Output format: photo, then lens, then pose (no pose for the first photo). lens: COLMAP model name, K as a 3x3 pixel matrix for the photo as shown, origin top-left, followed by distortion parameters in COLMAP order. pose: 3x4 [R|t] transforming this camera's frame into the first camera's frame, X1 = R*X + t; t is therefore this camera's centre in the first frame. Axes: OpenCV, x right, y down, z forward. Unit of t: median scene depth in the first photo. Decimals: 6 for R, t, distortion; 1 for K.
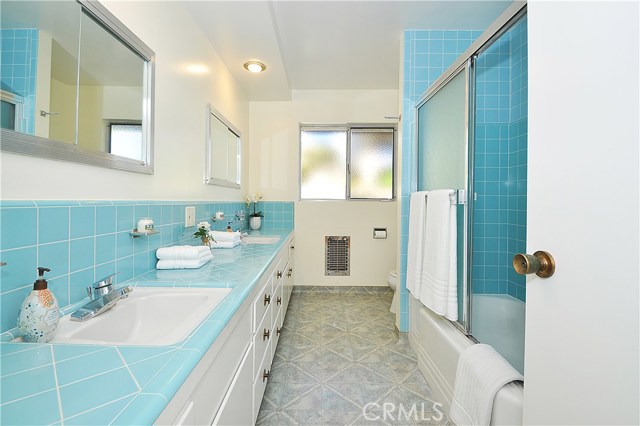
lens RADIAL K [[283.0, 0, 319.5], [0, 283.0, 207.1], [0, 0, 1]] dist [-0.001263, -0.002369]
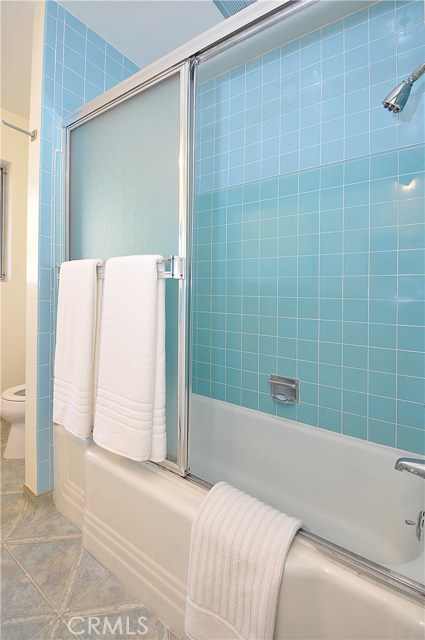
lens RADIAL K [[283.0, 0, 207.0], [0, 283.0, 290.1], [0, 0, 1]] dist [-0.001263, -0.002369]
pose [[0.576471, -0.004561, 0.817105, 0.010349], [0.005999, 0.999981, 0.001349, 0.013151], [-0.817096, 0.004125, 0.576487, 0.524444]]
